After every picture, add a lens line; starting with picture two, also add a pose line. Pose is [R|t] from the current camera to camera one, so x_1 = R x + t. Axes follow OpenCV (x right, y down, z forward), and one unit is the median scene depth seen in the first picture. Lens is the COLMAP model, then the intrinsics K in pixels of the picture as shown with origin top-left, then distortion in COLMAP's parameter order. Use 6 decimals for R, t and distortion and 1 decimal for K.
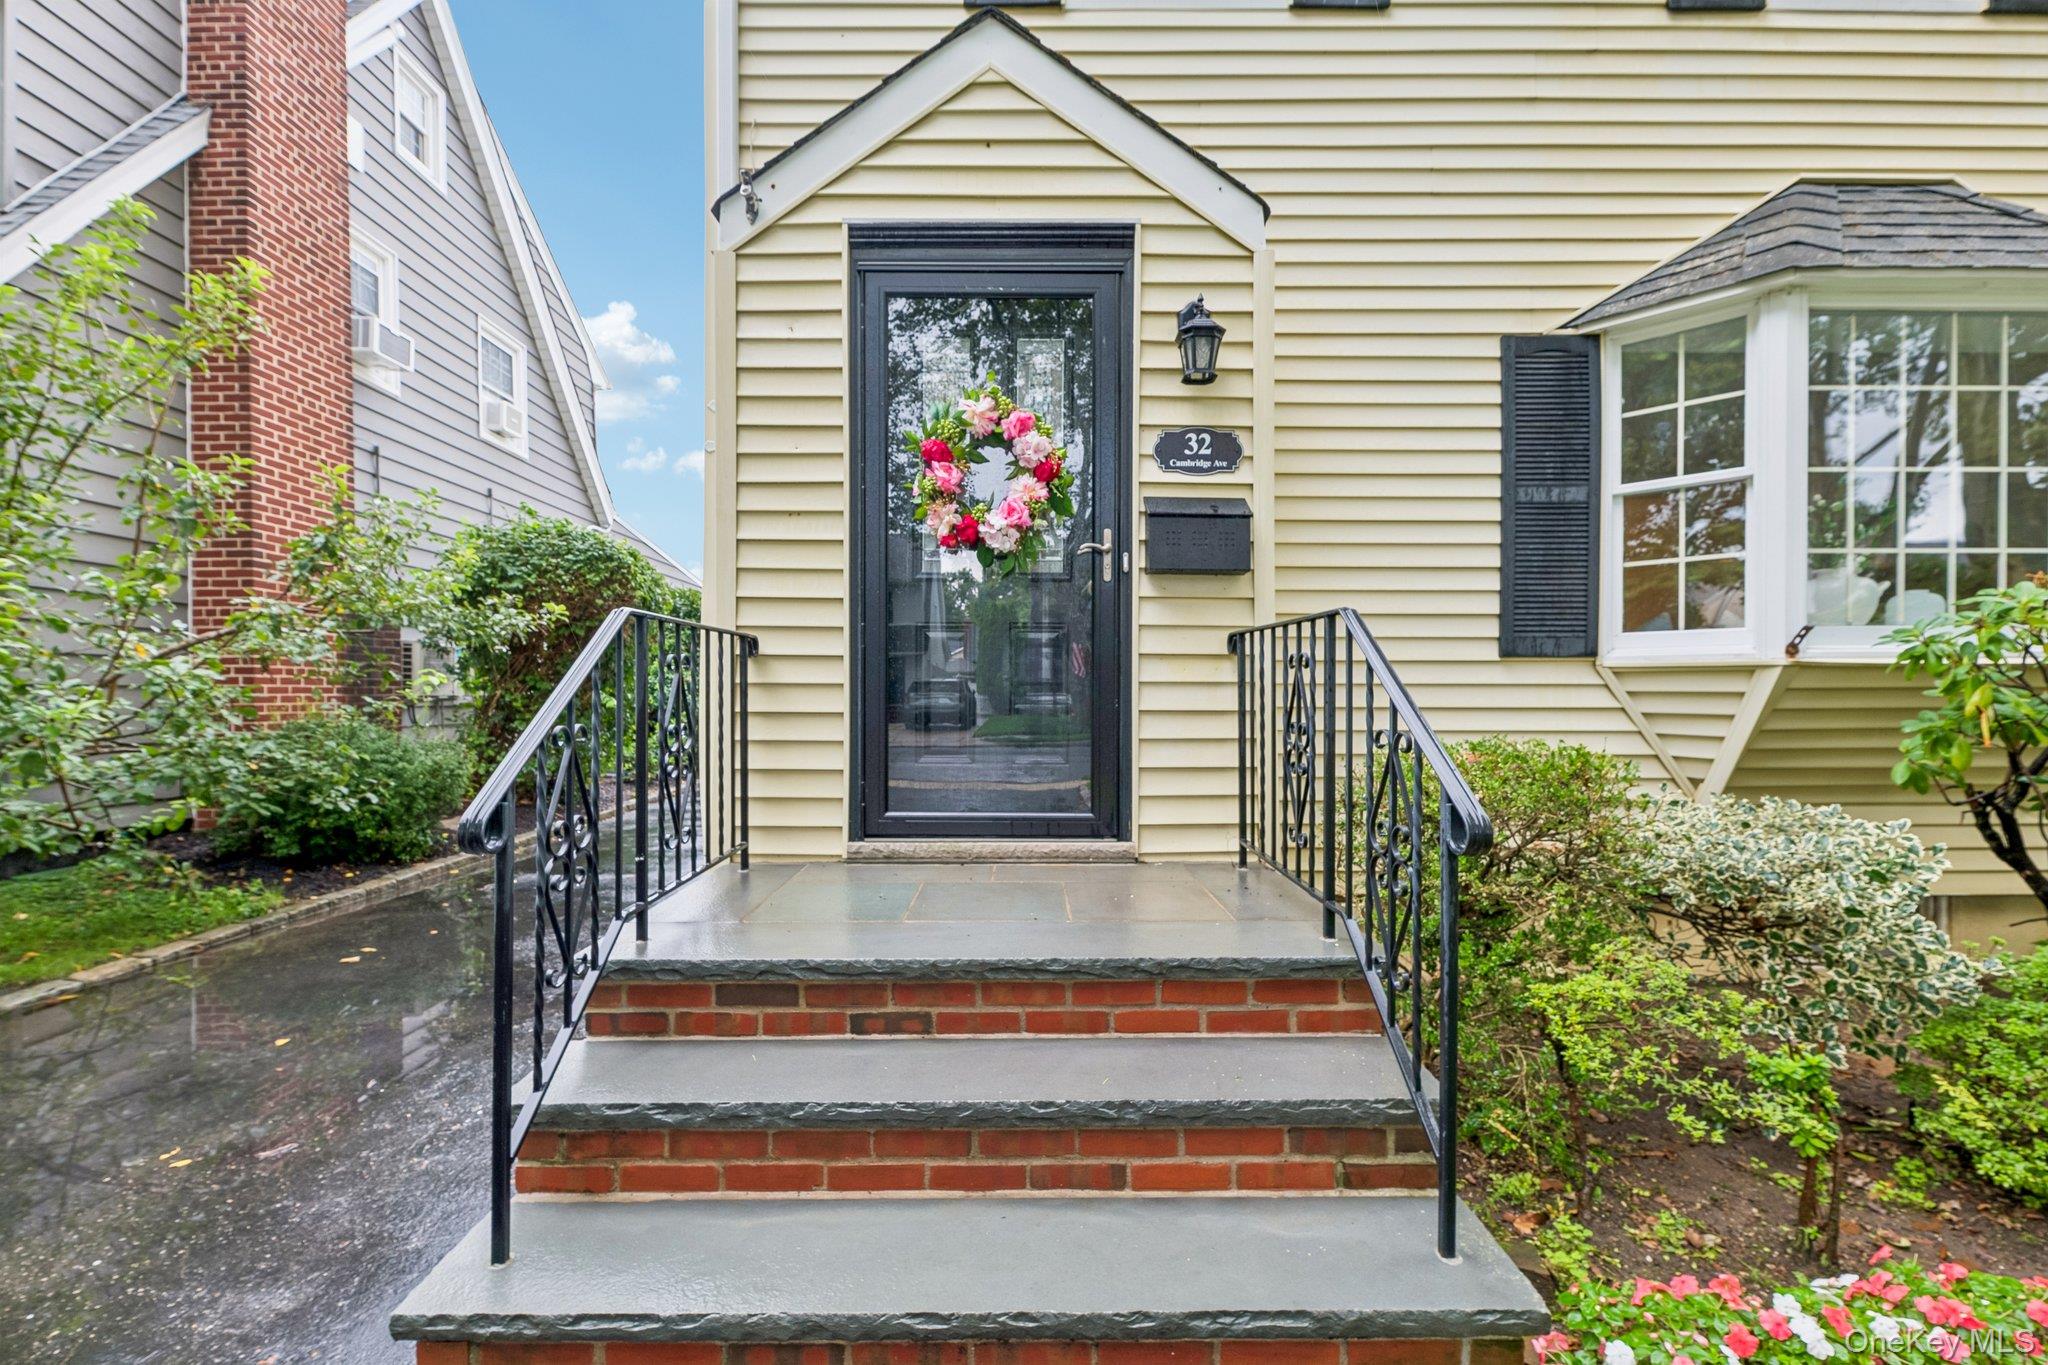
lens RADIAL K [[861.4, 0, 1019.6], [0, 861.4, 703.4], [0, 0, 1]] dist [0.003152, 0.000547]
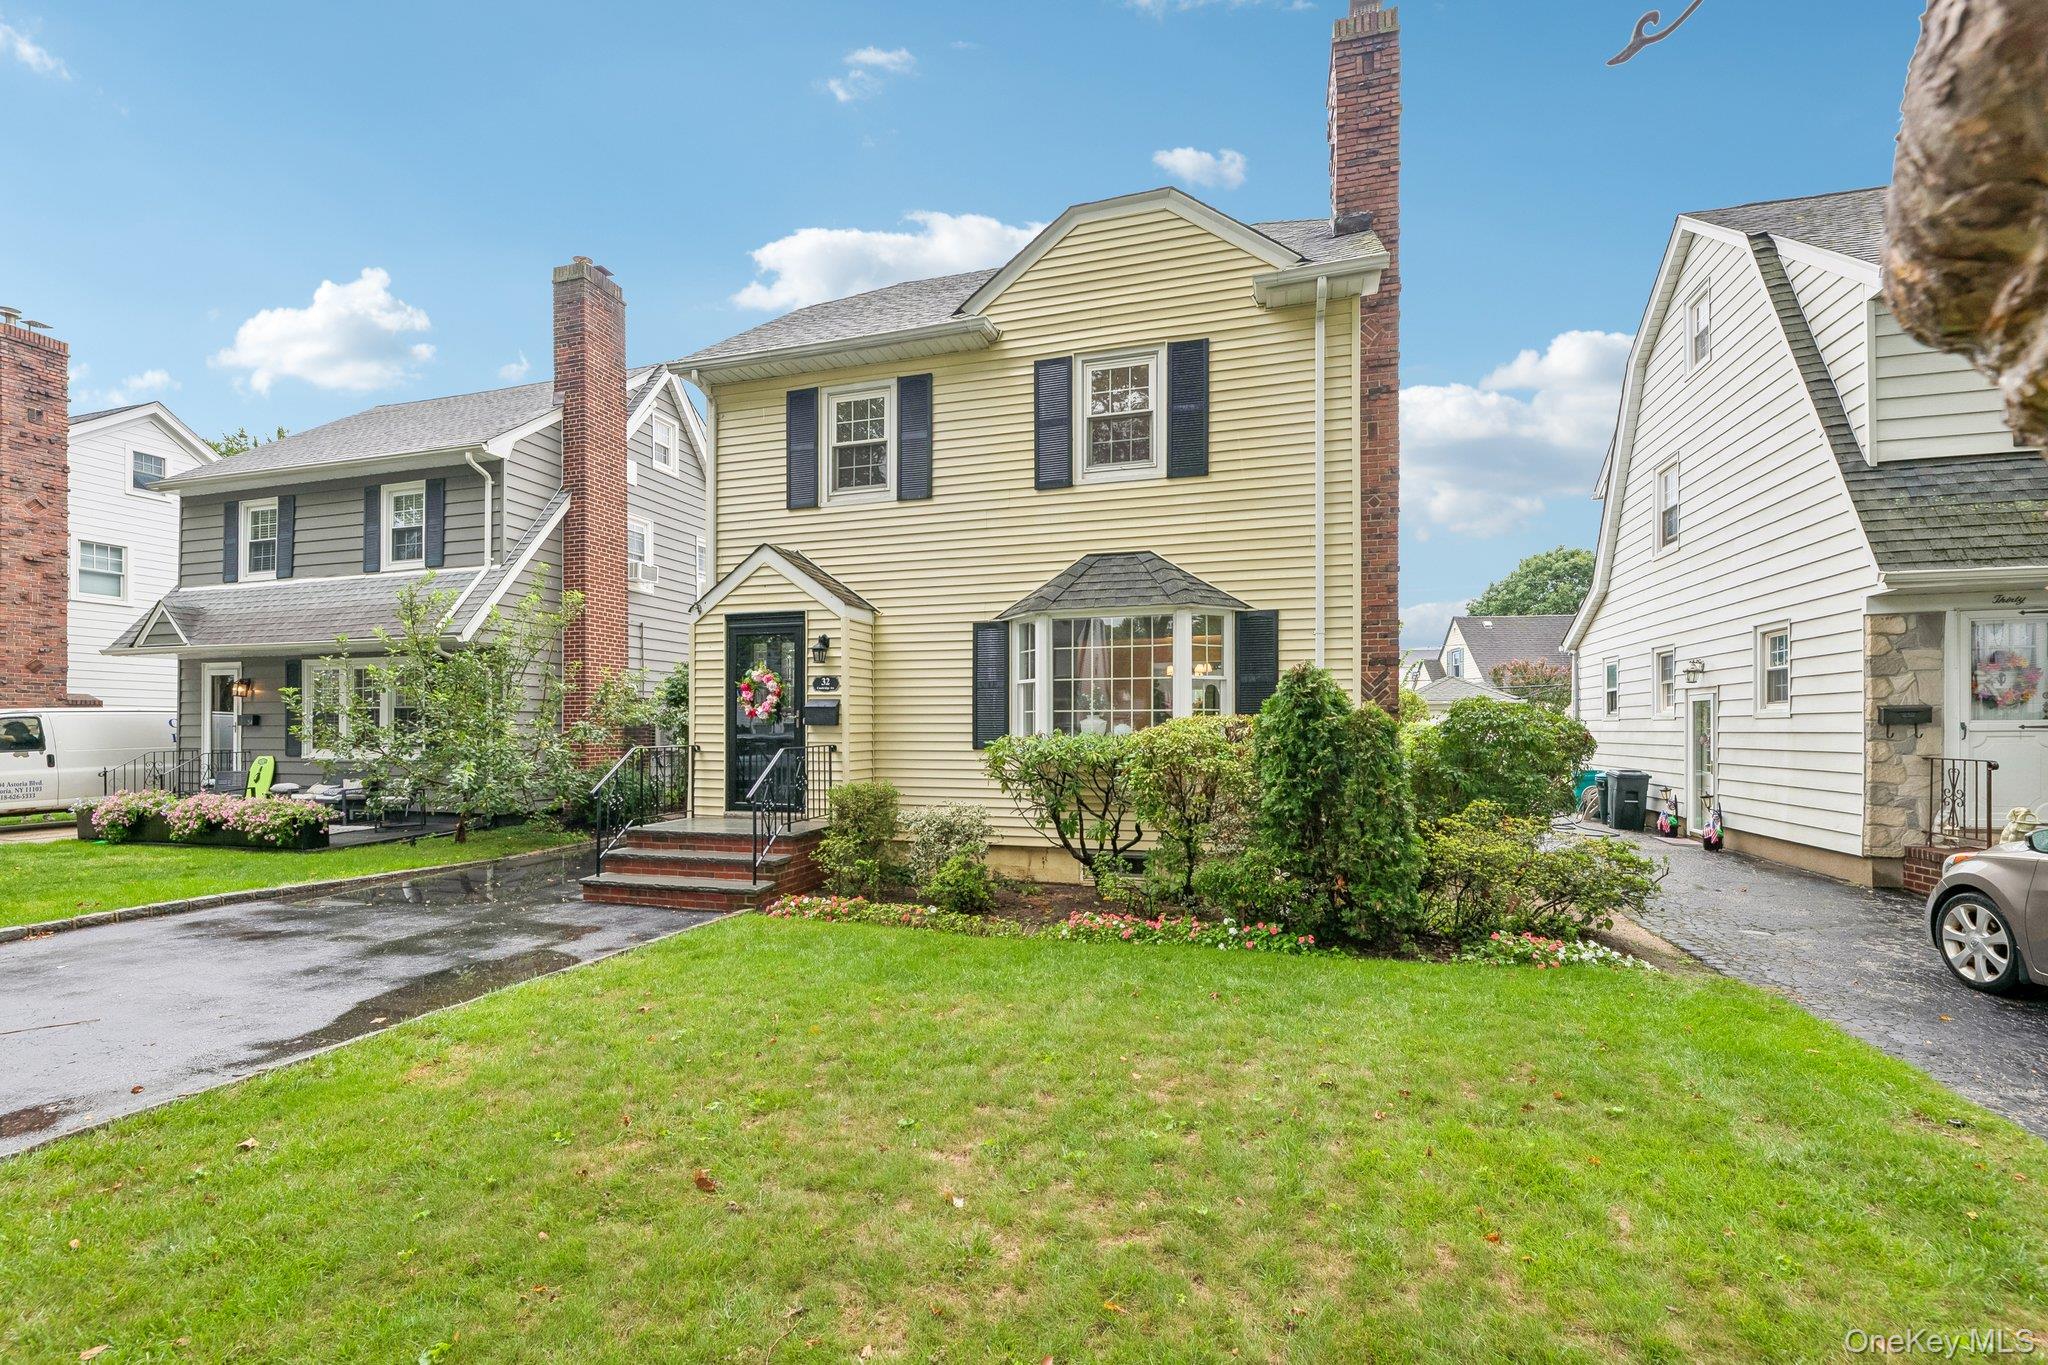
lens RADIAL K [[881.1, 0, 1022.5], [0, 881.1, 725.1], [0, 0, 1]] dist [0.000826, 0.000171]
pose [[0.956237, -0.003183, -0.292576, 1.736243], [-0.000623, 0.999916, -0.012914, -0.108892], [0.292593, 0.012531, 0.956155, -1.708864]]
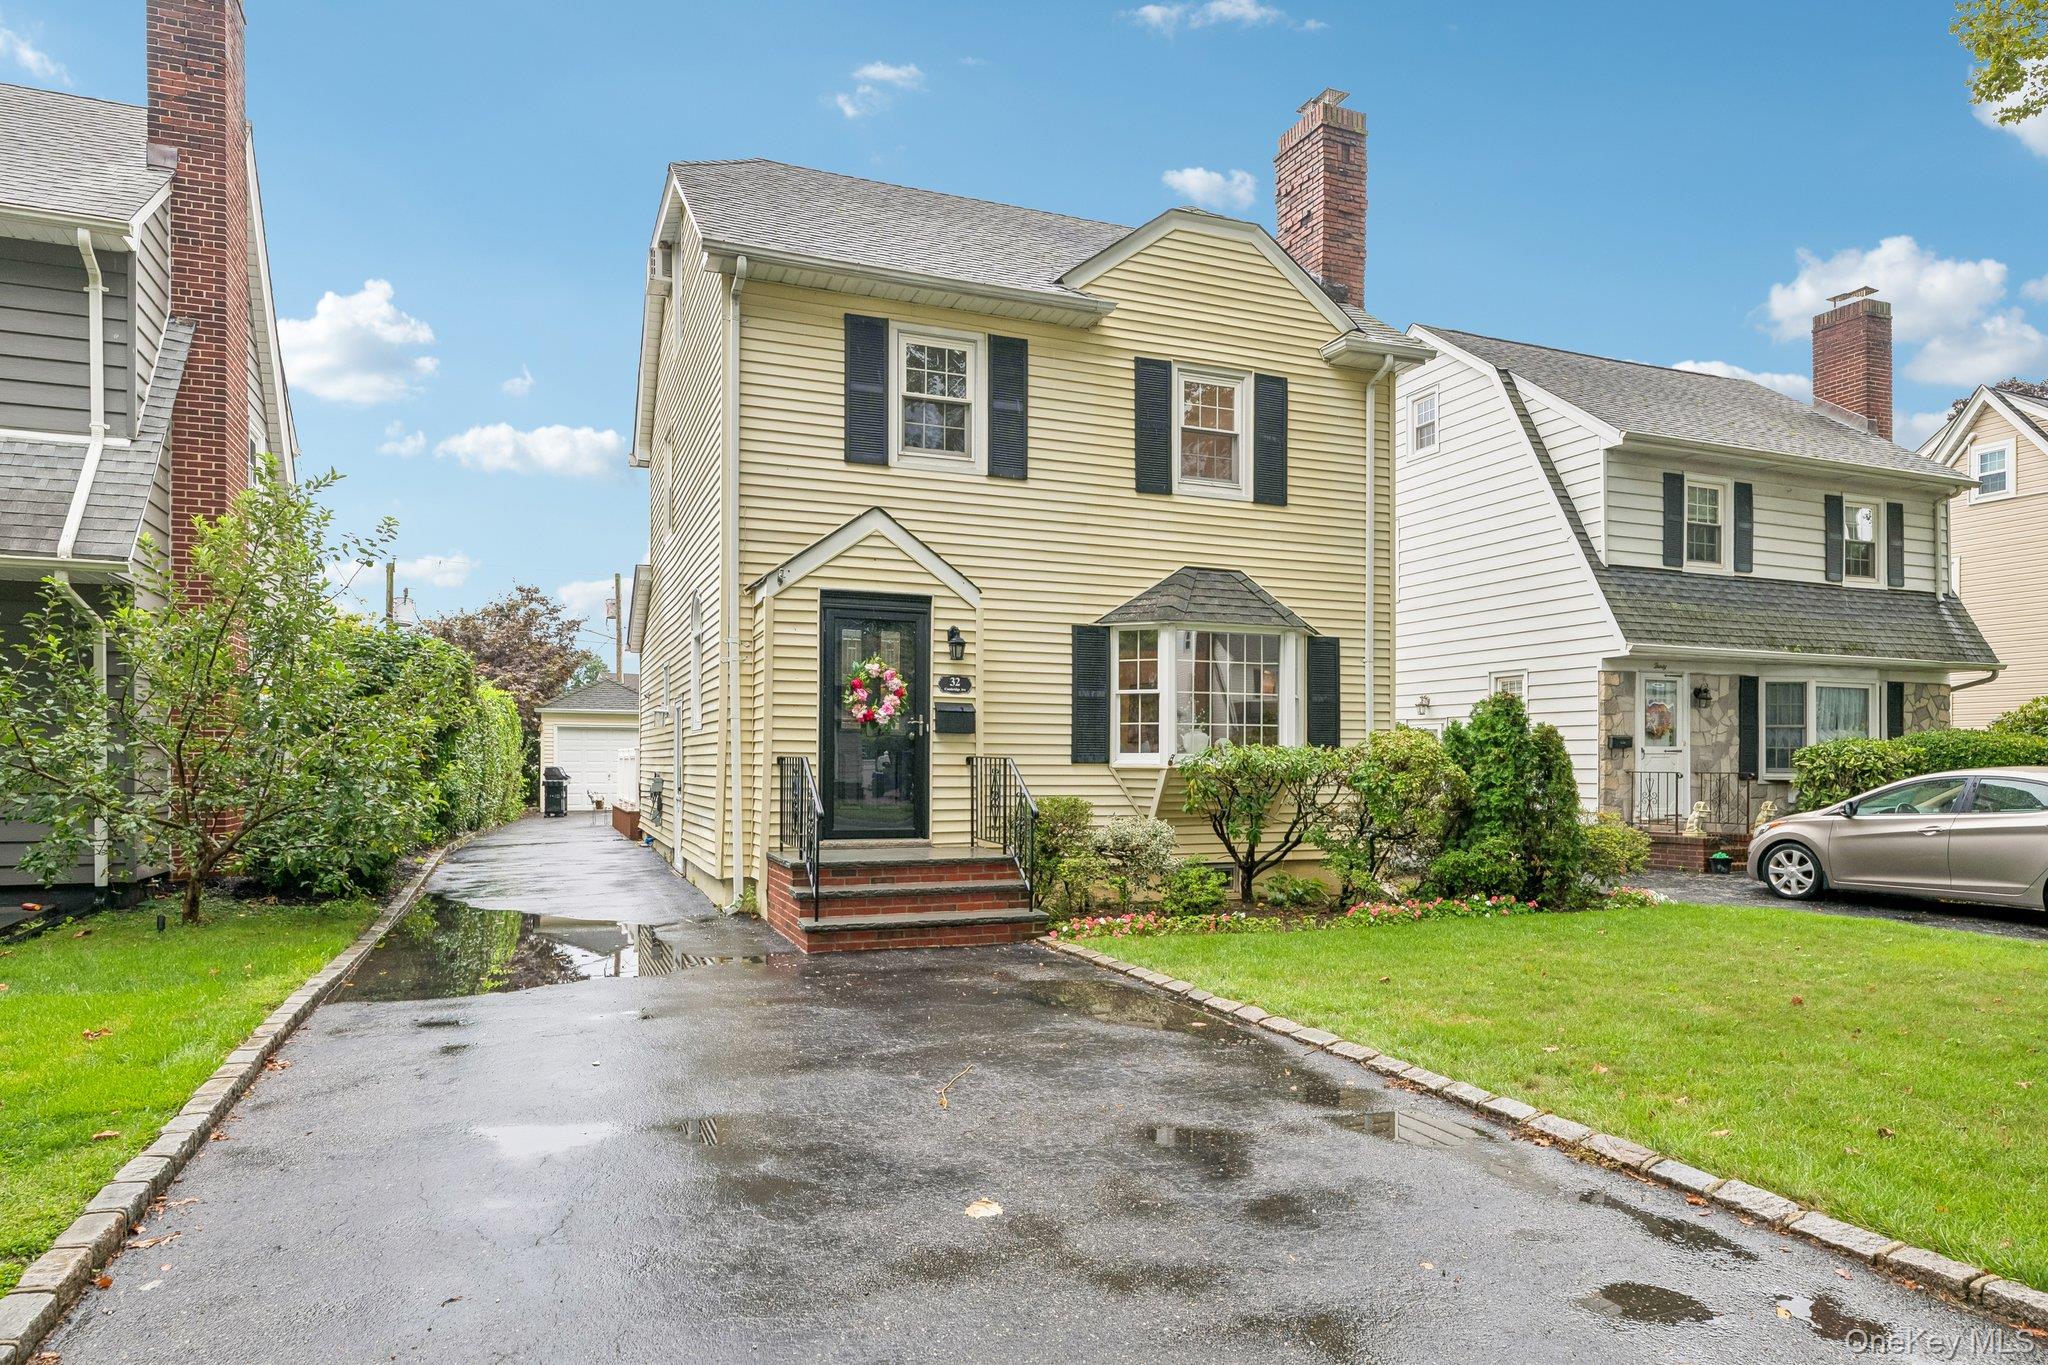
lens RADIAL K [[1221.6, 0, 1028.4], [0, 1221.6, 745.7], [0, 0, 1]] dist [0.005333, 0.002314]
pose [[0.929040, 0.010394, 0.369833, -0.907993], [-0.001970, 0.999730, -0.023148, -0.029565], [-0.369974, 0.020776, 0.928810, -2.384283]]
